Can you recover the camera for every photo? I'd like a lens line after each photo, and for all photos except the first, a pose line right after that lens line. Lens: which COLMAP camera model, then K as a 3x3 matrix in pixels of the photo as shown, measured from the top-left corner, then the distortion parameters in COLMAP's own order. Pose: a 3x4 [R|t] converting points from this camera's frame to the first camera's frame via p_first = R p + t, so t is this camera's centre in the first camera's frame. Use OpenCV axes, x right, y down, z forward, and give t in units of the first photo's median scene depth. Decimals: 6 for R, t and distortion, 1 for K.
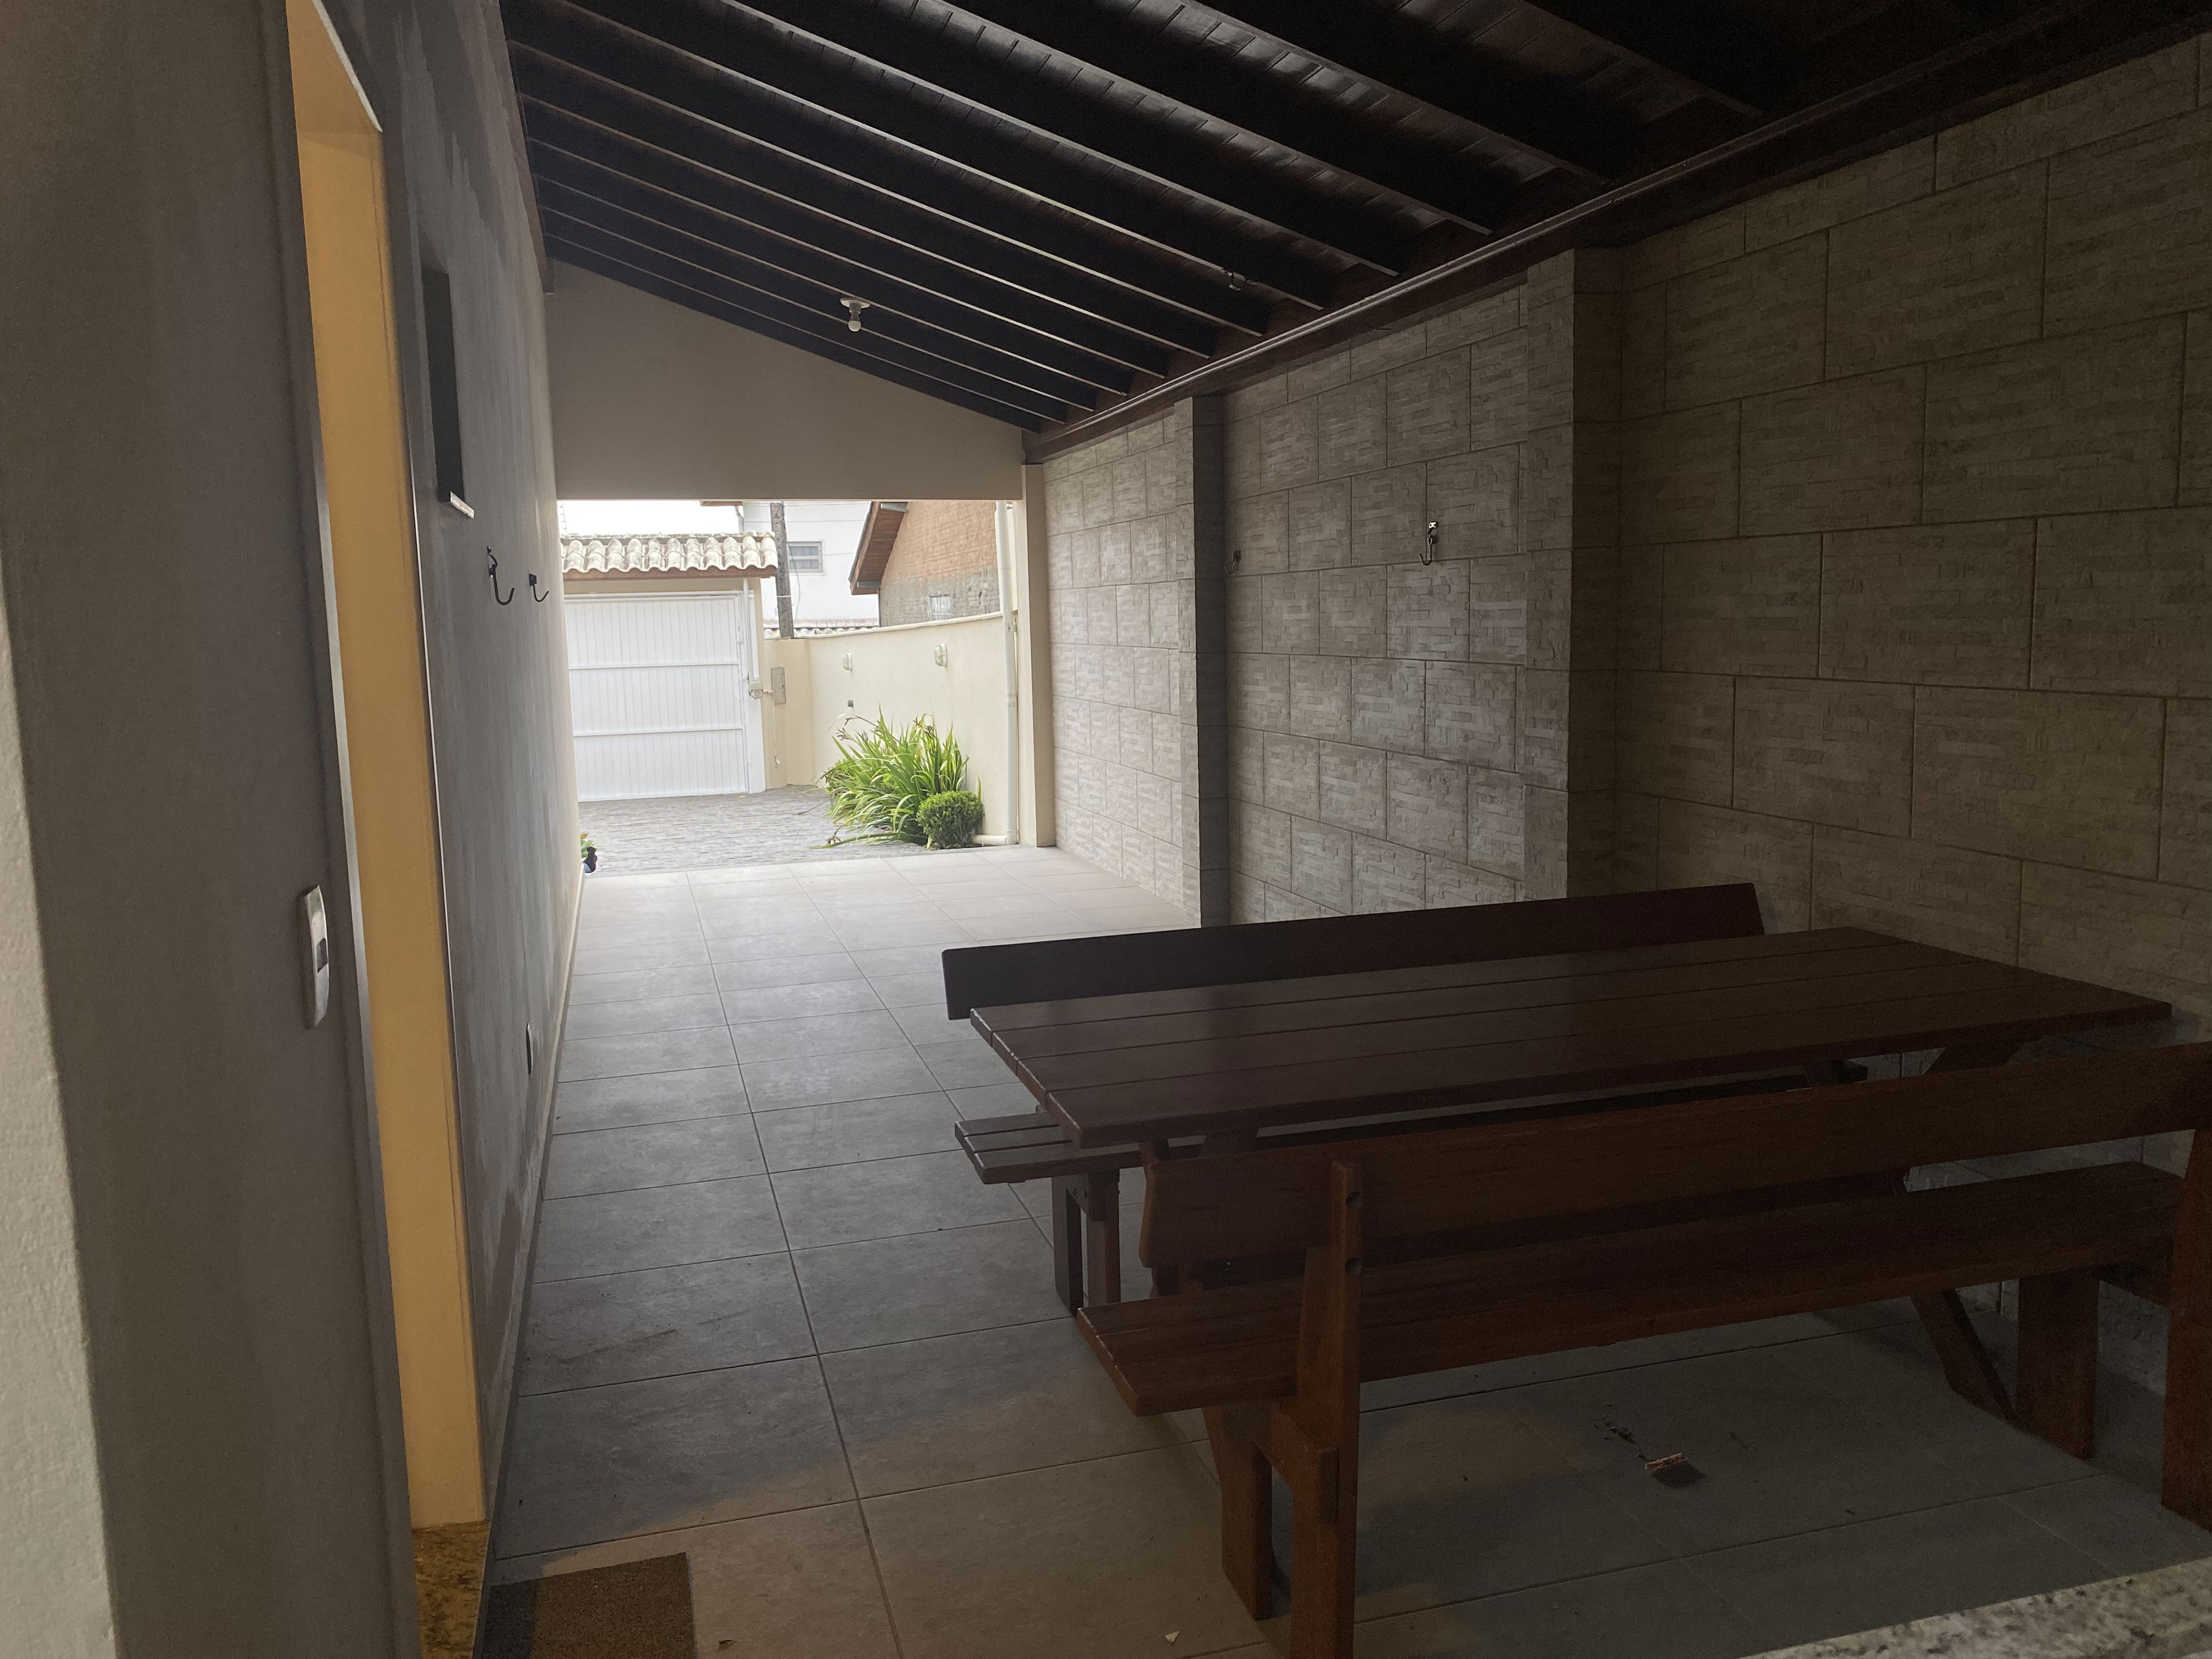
lens RADIAL K [[1670.8, 0, 1104.8], [0, 1670.8, 831.4], [0, 0, 1]] dist [0.005987, -0.013385]
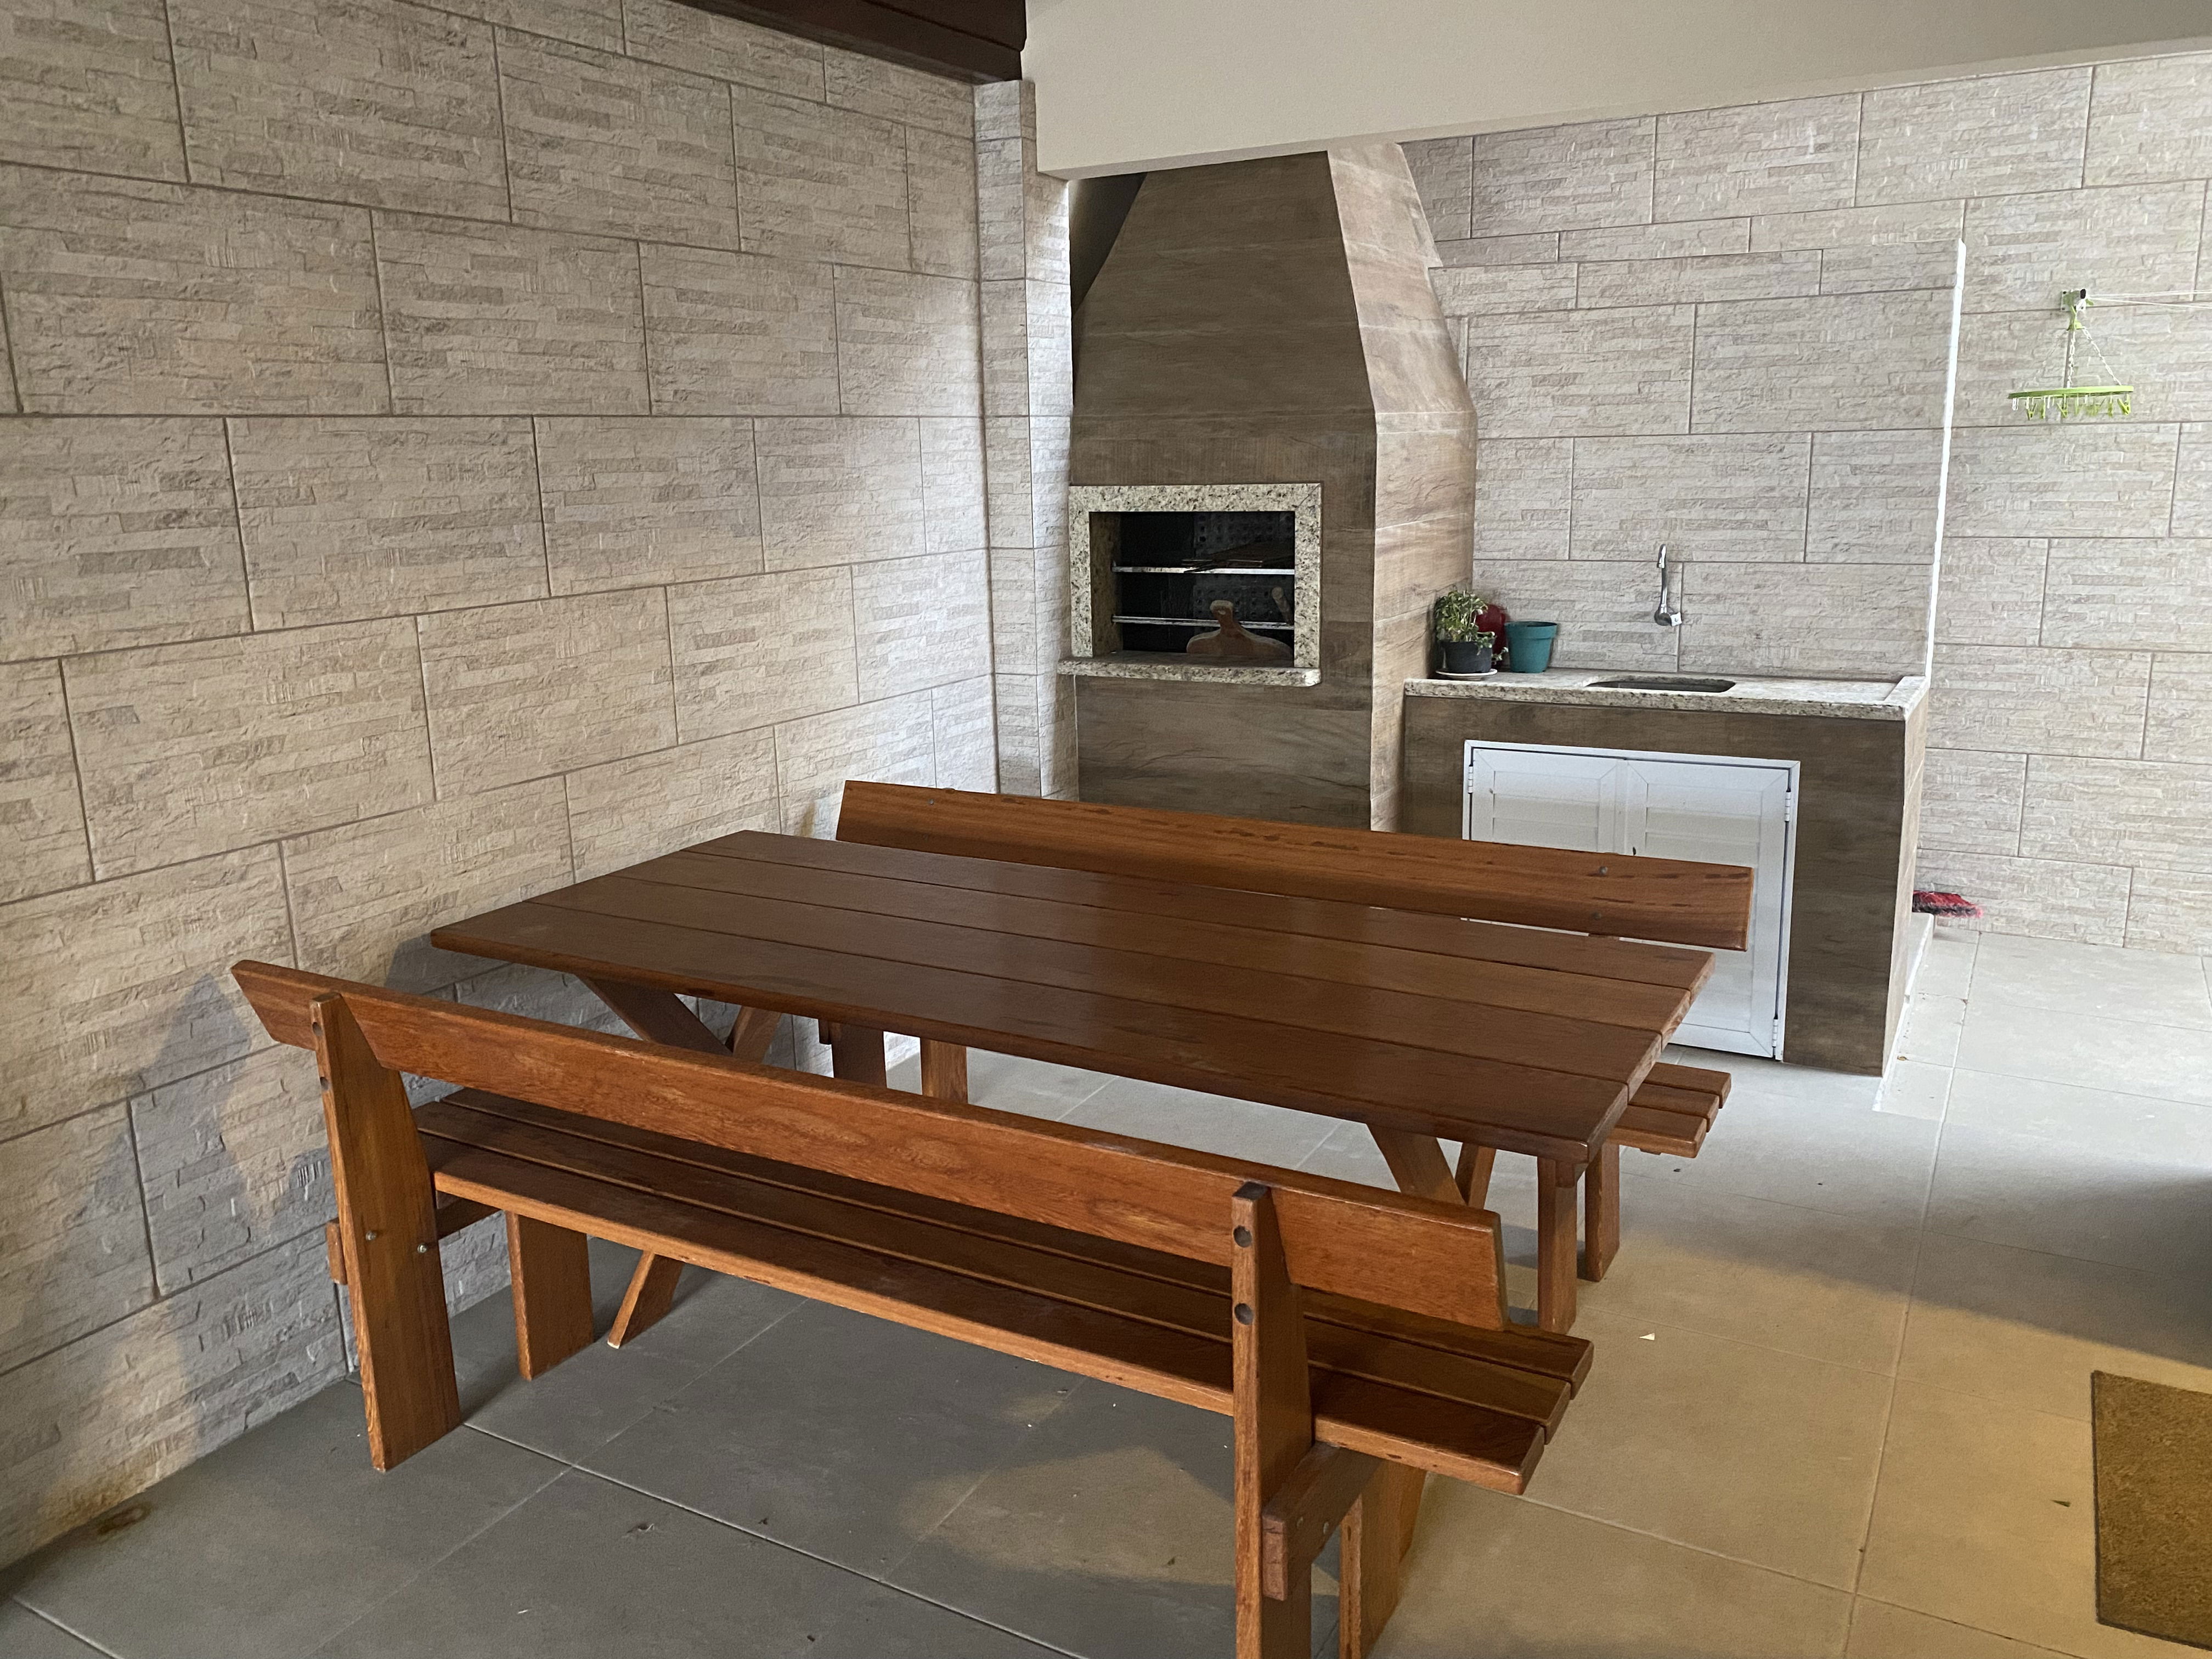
lens RADIAL K [[1670.8, 0, 1103.2], [0, 1670.8, 816.1], [0, 0, 1]] dist [0.005987, -0.013385]
pose [[-0.697440, -0.112826, 0.707706, -0.354023], [0.139500, 0.947265, 0.288494, -0.193917], [-0.702935, 0.299932, -0.644921, 1.397204]]
